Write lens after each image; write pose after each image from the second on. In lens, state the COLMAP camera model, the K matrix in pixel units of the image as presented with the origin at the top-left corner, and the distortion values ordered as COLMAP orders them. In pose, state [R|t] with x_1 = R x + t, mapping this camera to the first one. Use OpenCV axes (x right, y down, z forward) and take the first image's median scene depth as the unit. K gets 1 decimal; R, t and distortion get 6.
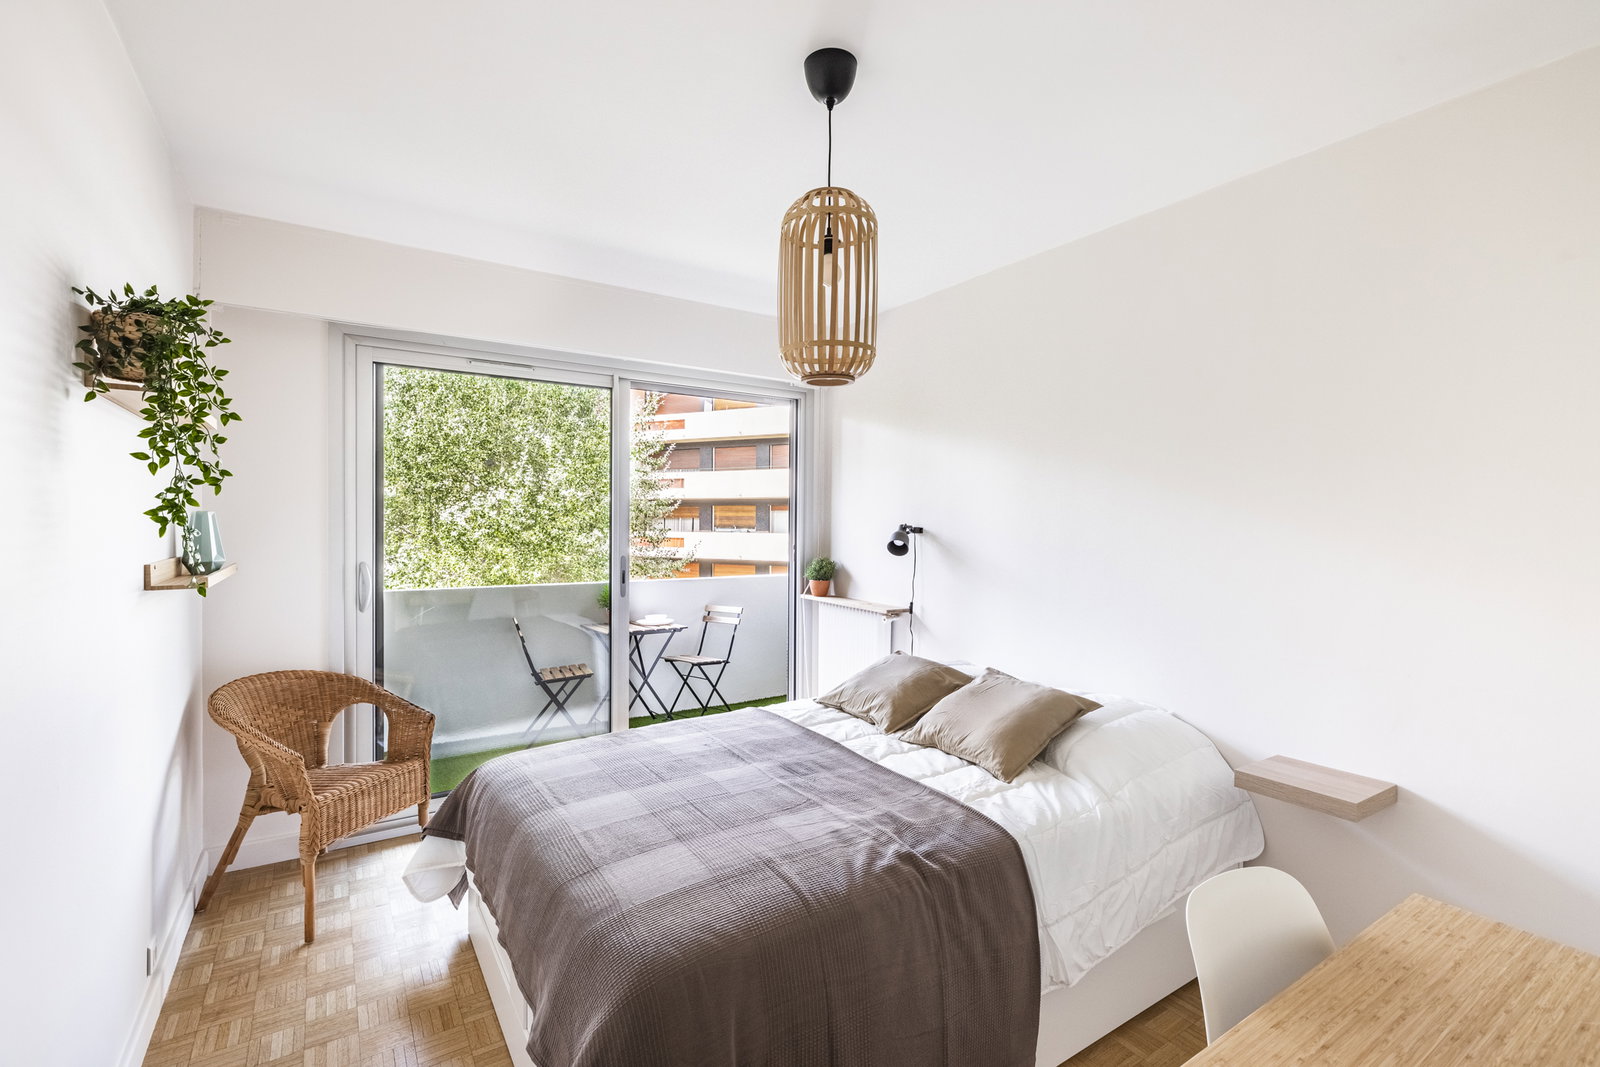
lens RADIAL K [[723.8, 0, 798.0], [0, 723.8, 525.5], [0, 0, 1]] dist [0.000549, 0.000072]
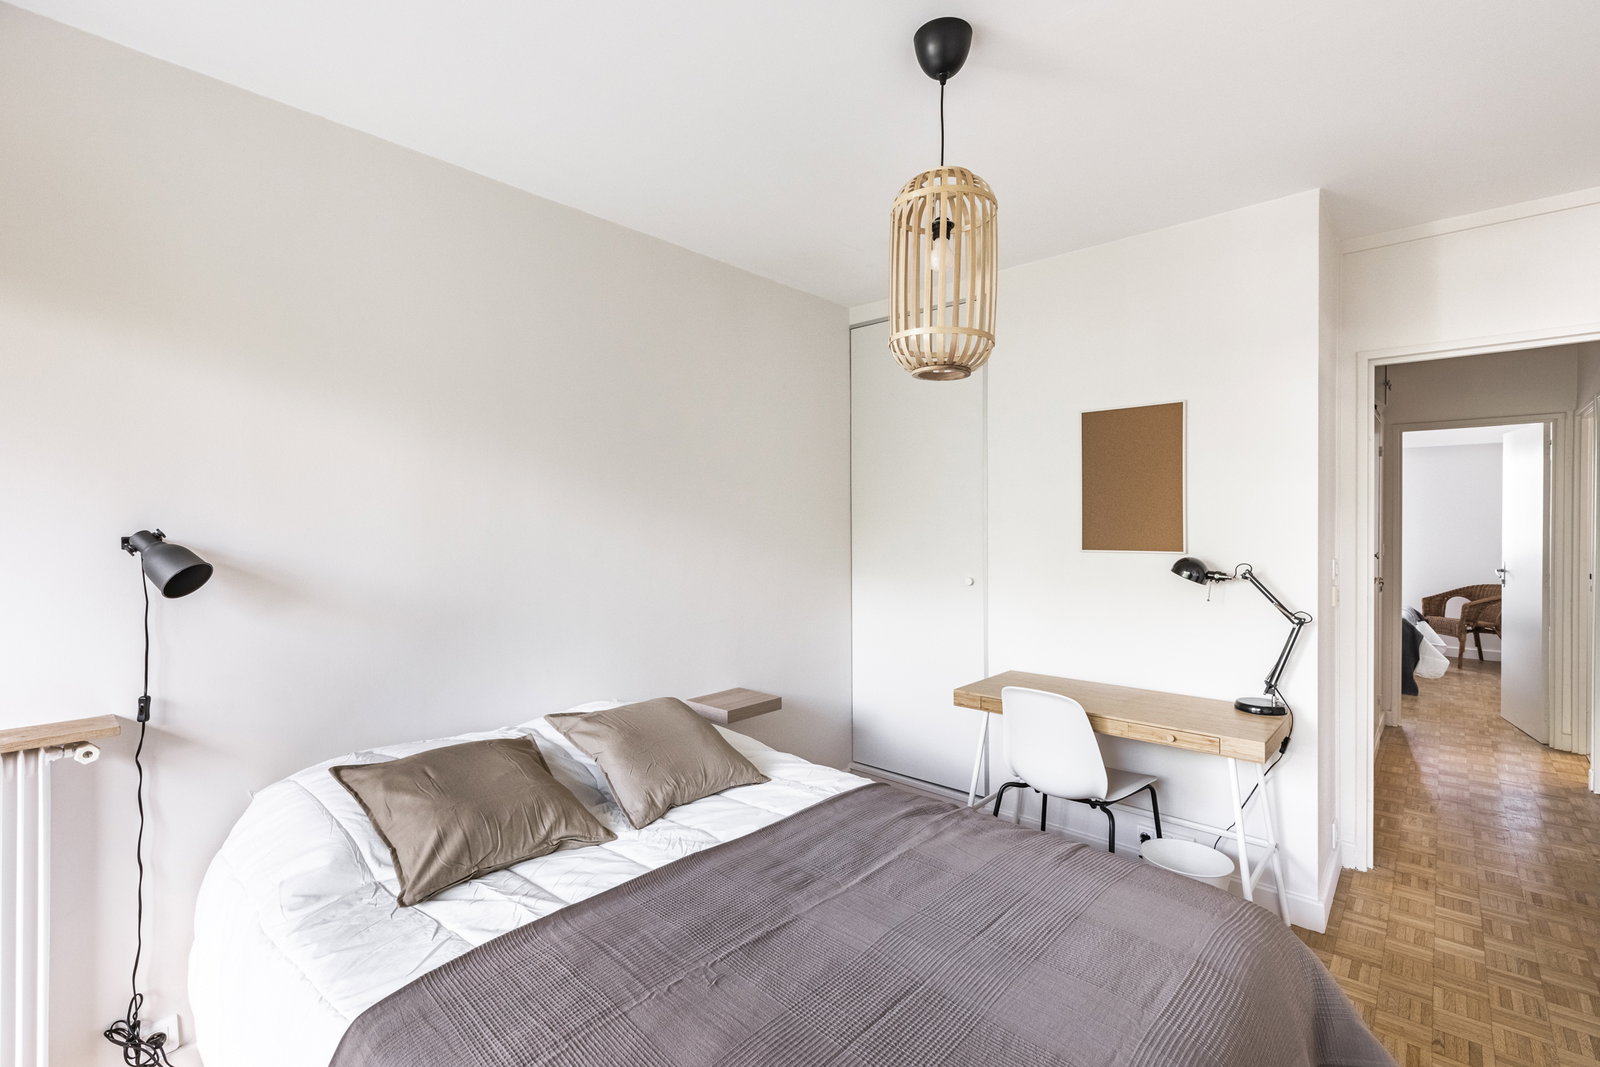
lens RADIAL K [[723.8, 0, 798.0], [0, 723.8, 525.5], [0, 0, 1]] dist [0.000549, 0.000072]
pose [[-0.249211, -0.004829, 0.968437, -0.648877], [0.023032, 0.999675, 0.010912, -0.002612], [-0.968175, 0.025025, -0.249019, 1.145346]]
